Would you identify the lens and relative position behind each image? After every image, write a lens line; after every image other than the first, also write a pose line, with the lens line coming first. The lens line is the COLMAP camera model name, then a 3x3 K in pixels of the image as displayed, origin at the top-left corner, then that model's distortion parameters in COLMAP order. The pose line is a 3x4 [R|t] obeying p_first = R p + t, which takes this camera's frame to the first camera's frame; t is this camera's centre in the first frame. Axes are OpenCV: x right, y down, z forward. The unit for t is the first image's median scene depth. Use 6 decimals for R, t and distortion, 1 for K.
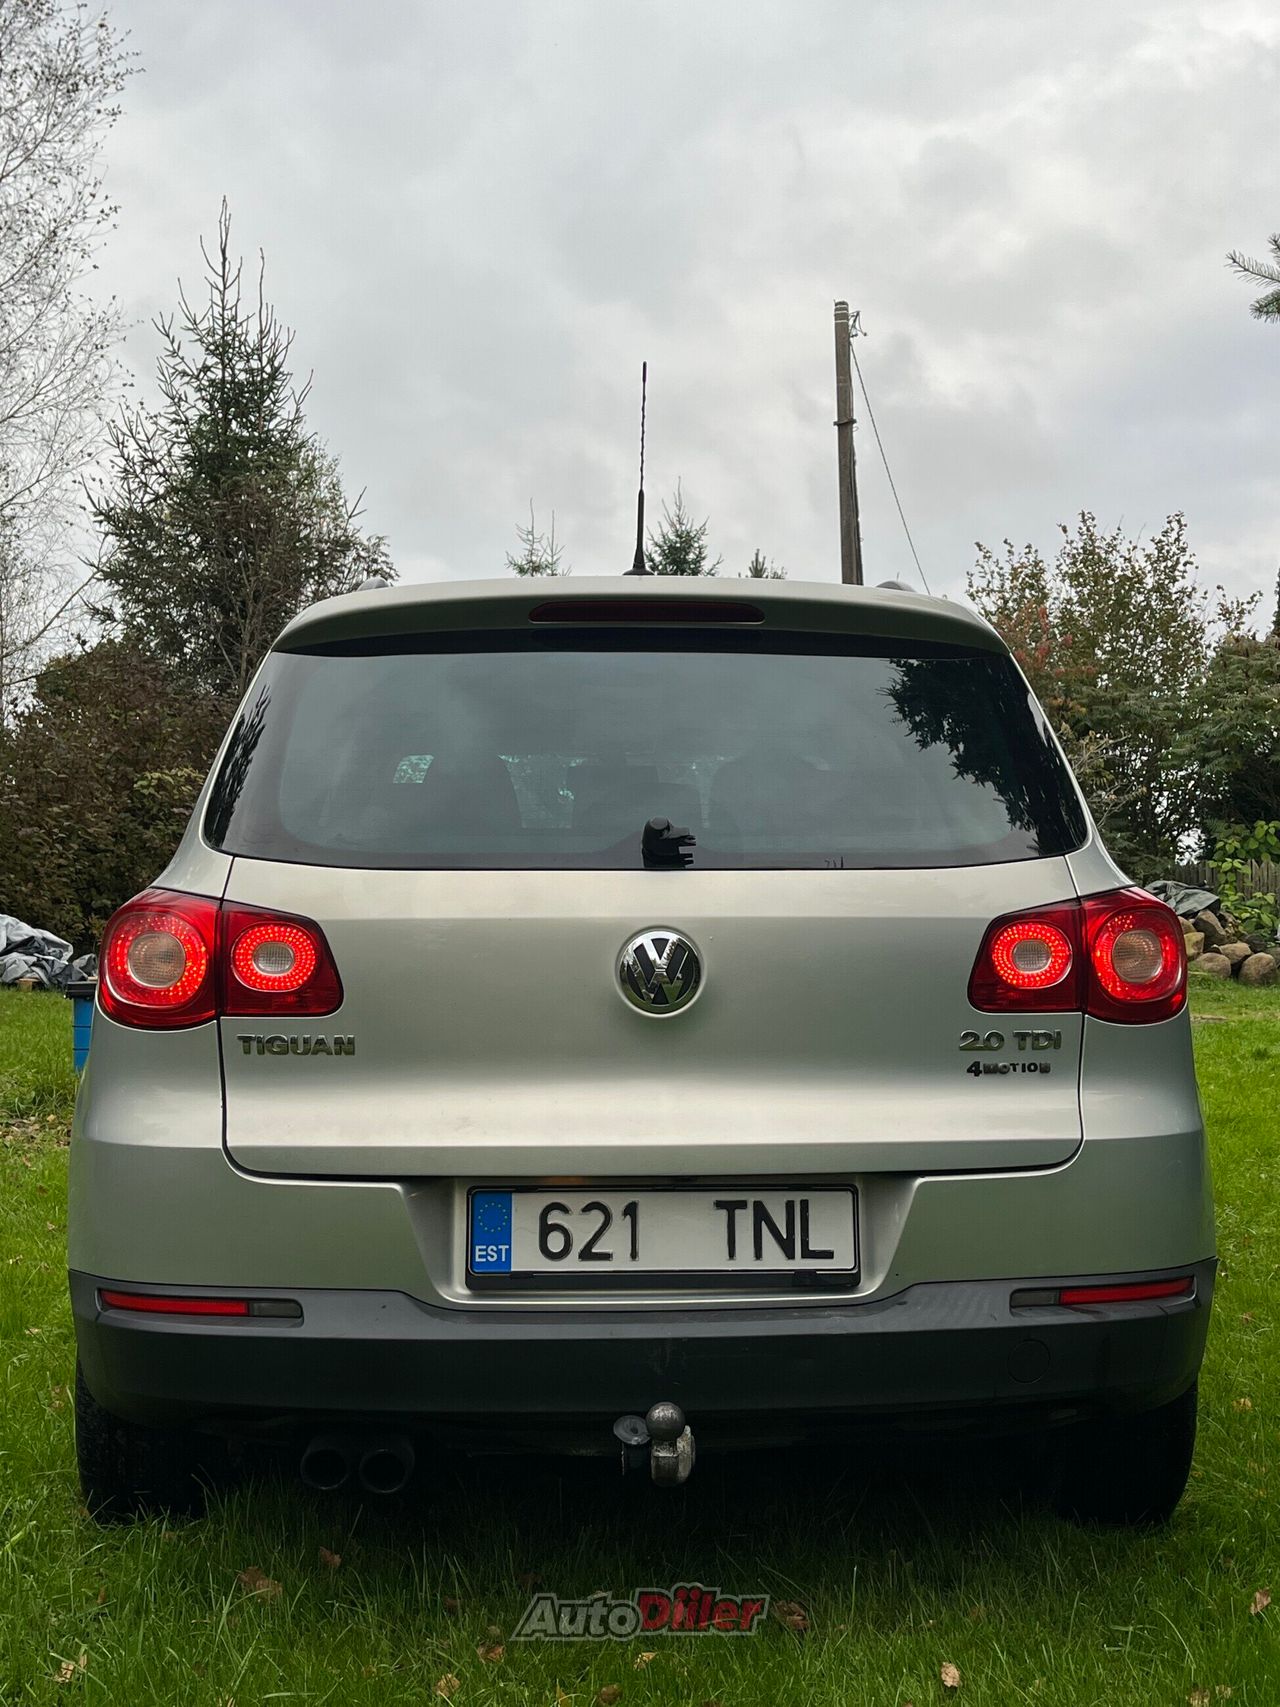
lens RADIAL K [[1892.7, 0, 640.0], [0, 1892.7, 853.5], [0, 0, 1]] dist [0.047550, -0.018854]
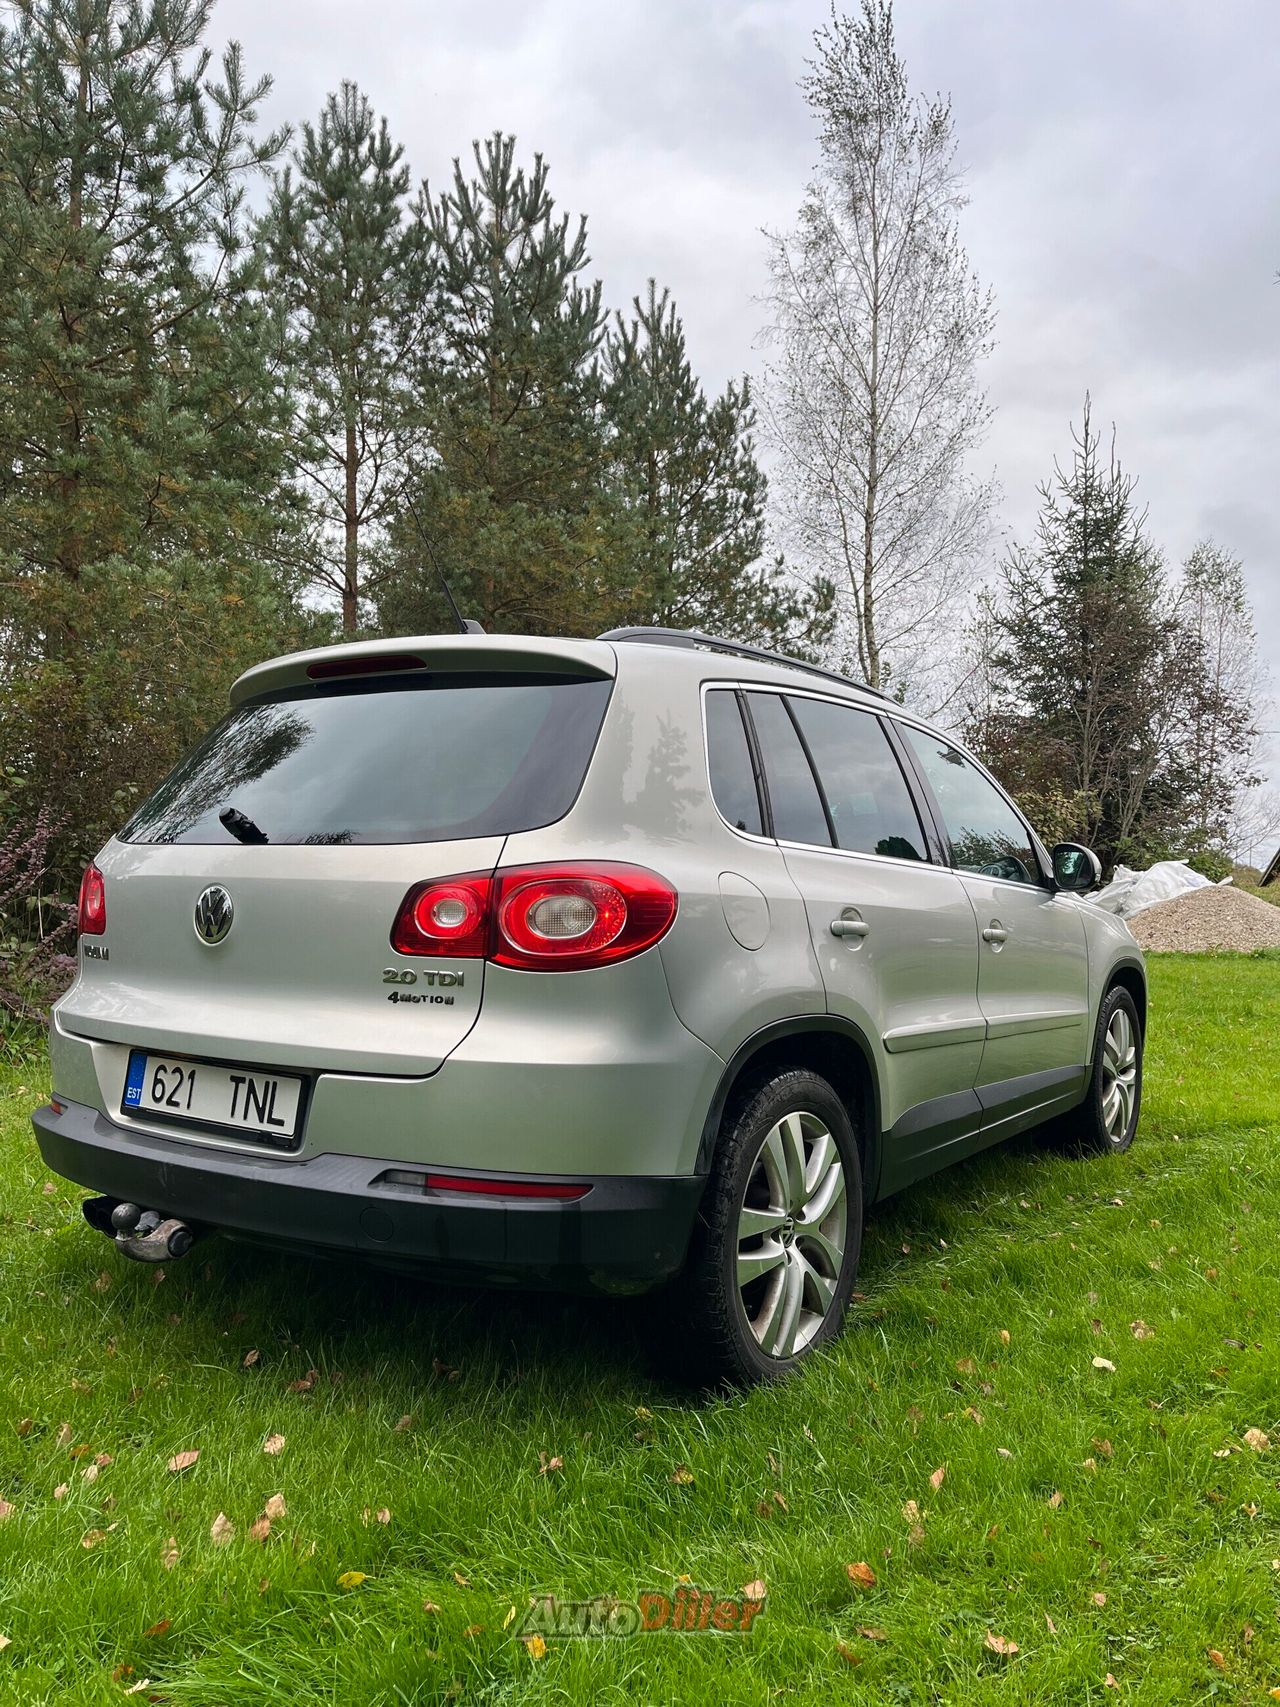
lens RADIAL K [[1250.3, 0, 675.6], [0, 1250.3, 865.7], [0, 0, 1]] dist [0.044028, -0.000899]
pose [[0.811176, 0.013302, -0.584650, 0.829254], [-0.006196, 0.999881, 0.014154, 0.009658], [0.584769, -0.007859, 0.811162, 0.411824]]
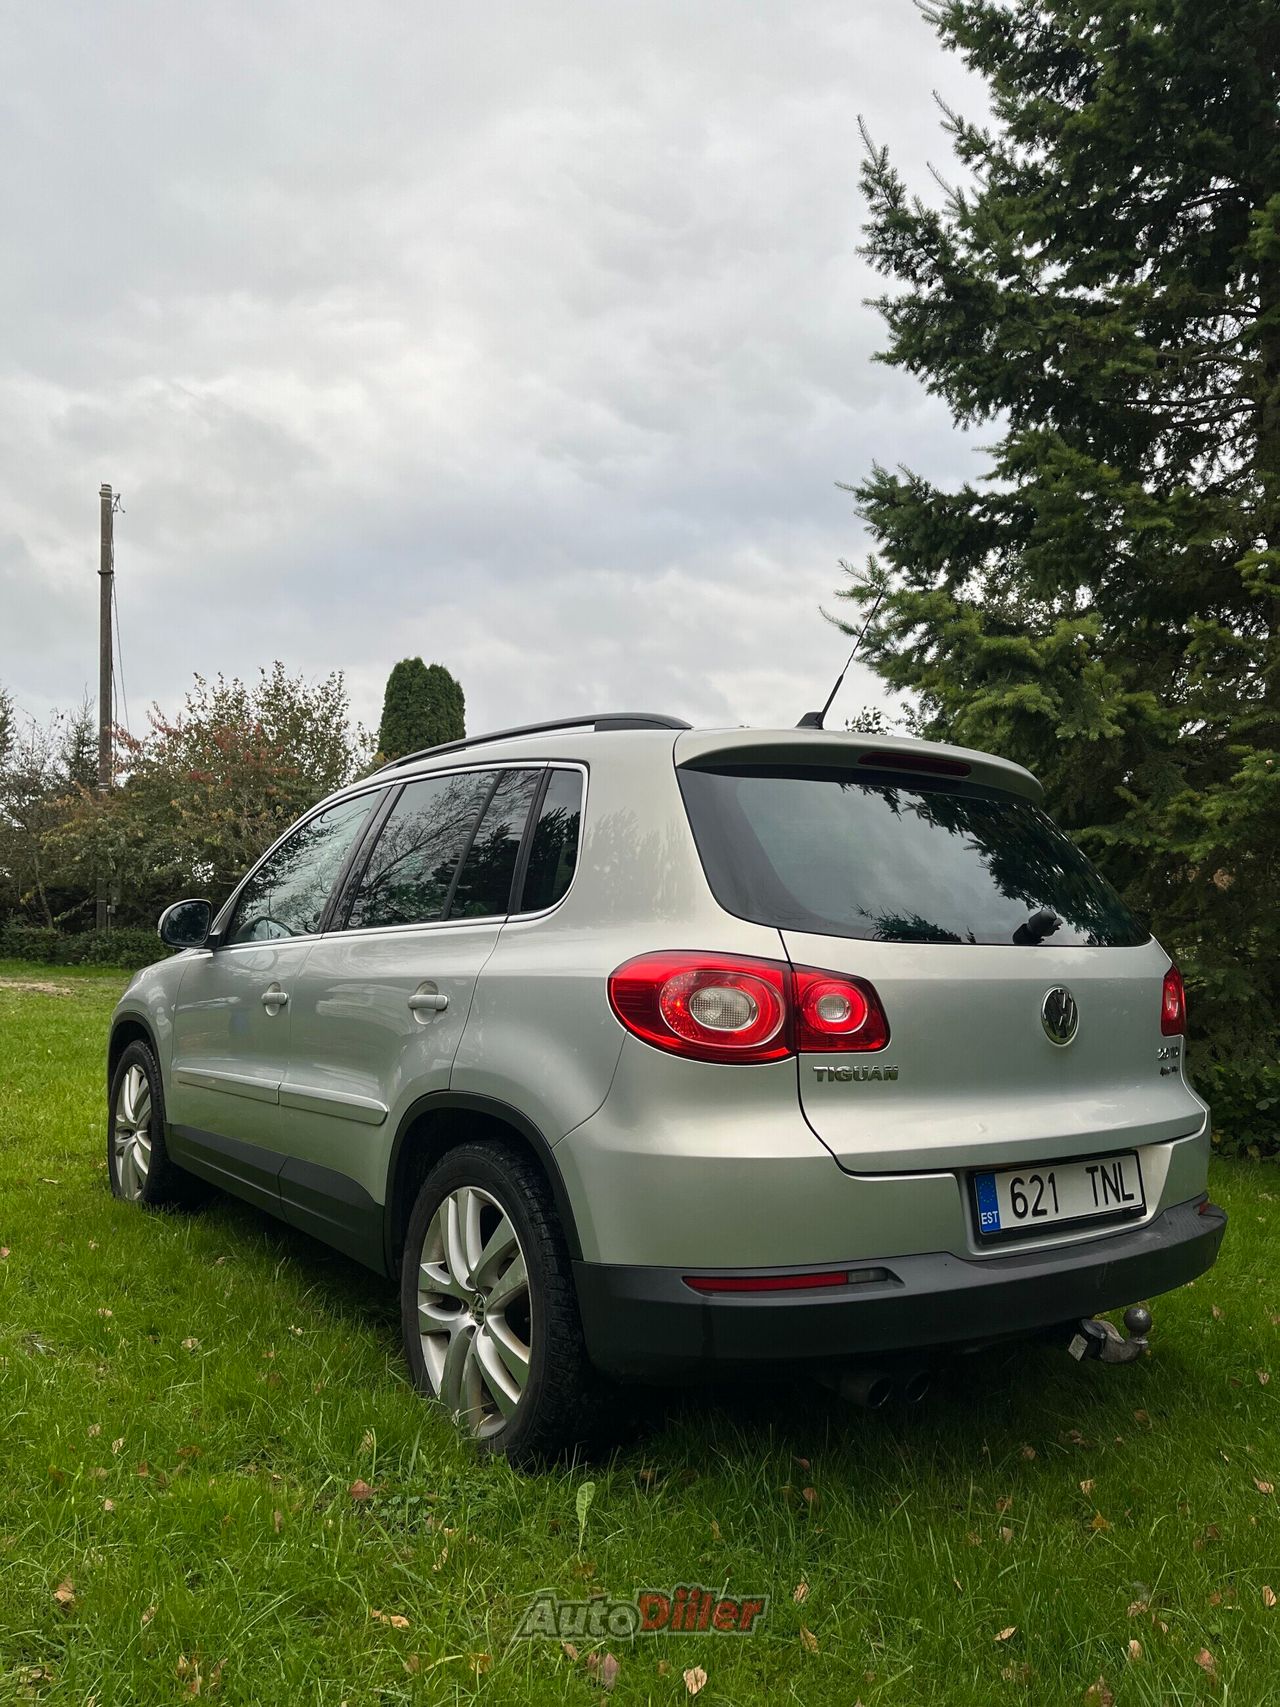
lens RADIAL K [[1285.2, 0, 640.0], [0, 1285.2, 853.5], [0, 0, 1]] dist [-0.001342, -0.003247]
pose [[0.838015, 0.052611, 0.543105, -0.793807], [-0.035276, 0.998482, -0.042294, -0.010248], [-0.544506, 0.016285, 0.838599, 0.318828]]
